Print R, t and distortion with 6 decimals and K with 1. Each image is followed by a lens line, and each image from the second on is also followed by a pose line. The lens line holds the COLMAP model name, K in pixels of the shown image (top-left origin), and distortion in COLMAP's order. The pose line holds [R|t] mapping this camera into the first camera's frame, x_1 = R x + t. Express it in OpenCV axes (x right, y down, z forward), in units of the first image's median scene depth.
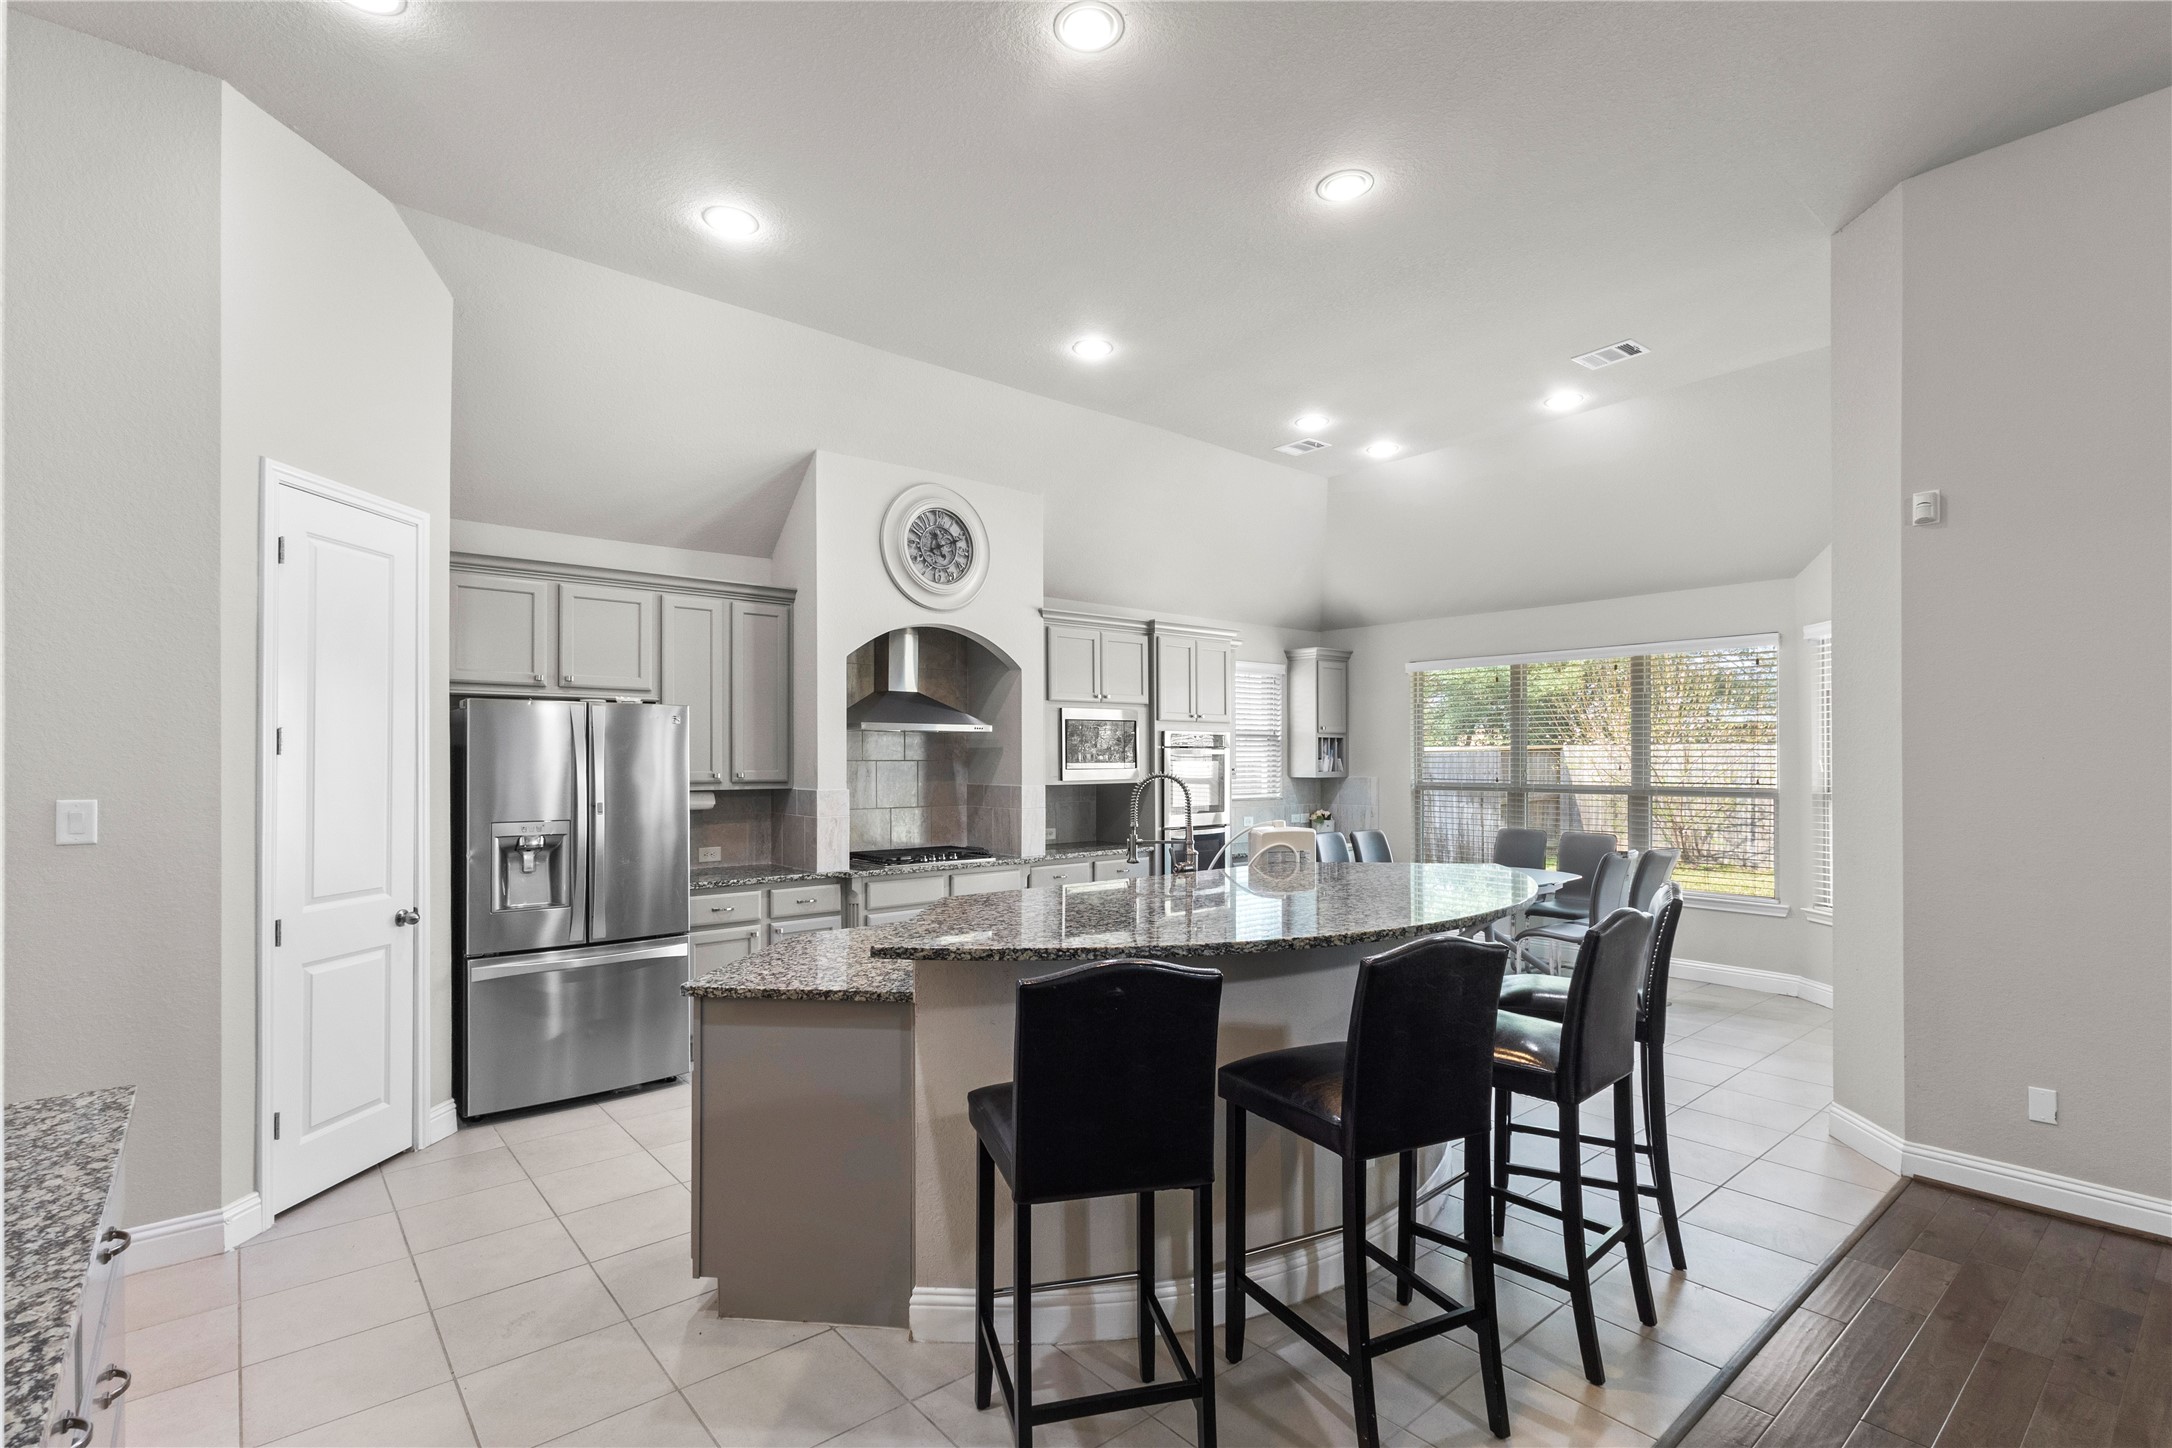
lens RADIAL K [[1014.4, 0, 1080.9], [0, 1014.4, 733.9], [0, 0, 1]] dist [-0.000145, 0.001459]
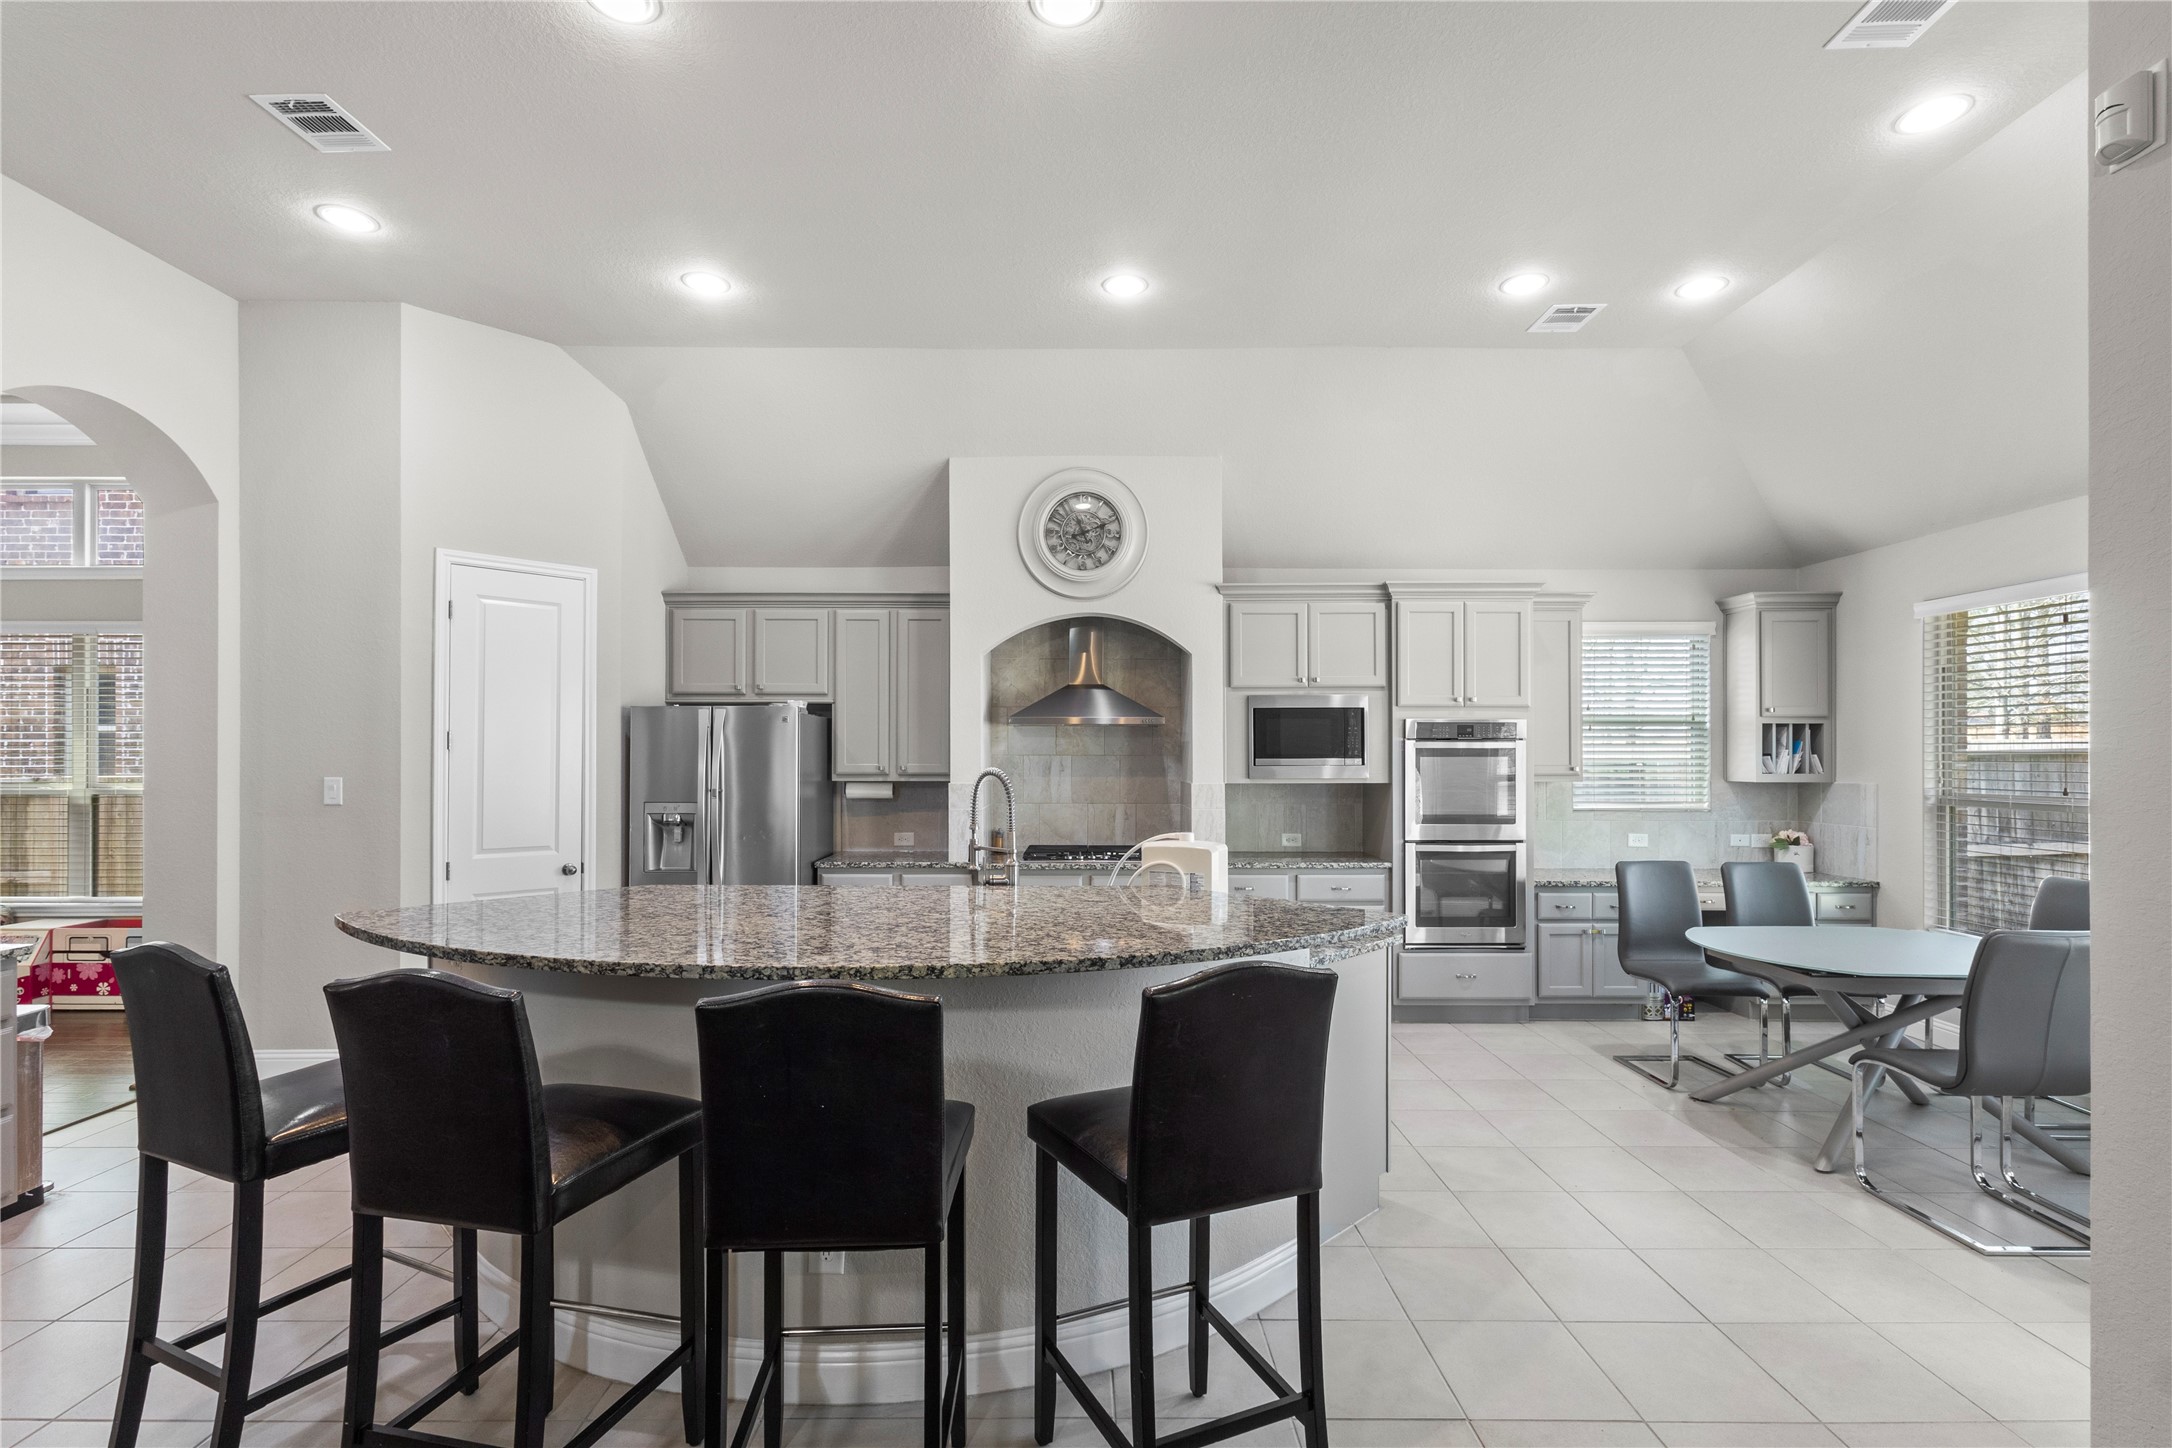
lens RADIAL K [[1014.4, 0, 1081.5], [0, 1014.4, 738.2], [0, 0, 1]] dist [-0.000145, 0.001459]
pose [[0.762999, -0.007862, -0.646351, 0.468880], [0.013834, 0.999896, 0.004168, 0.005894], [0.646251, -0.012122, 0.763029, 0.259965]]
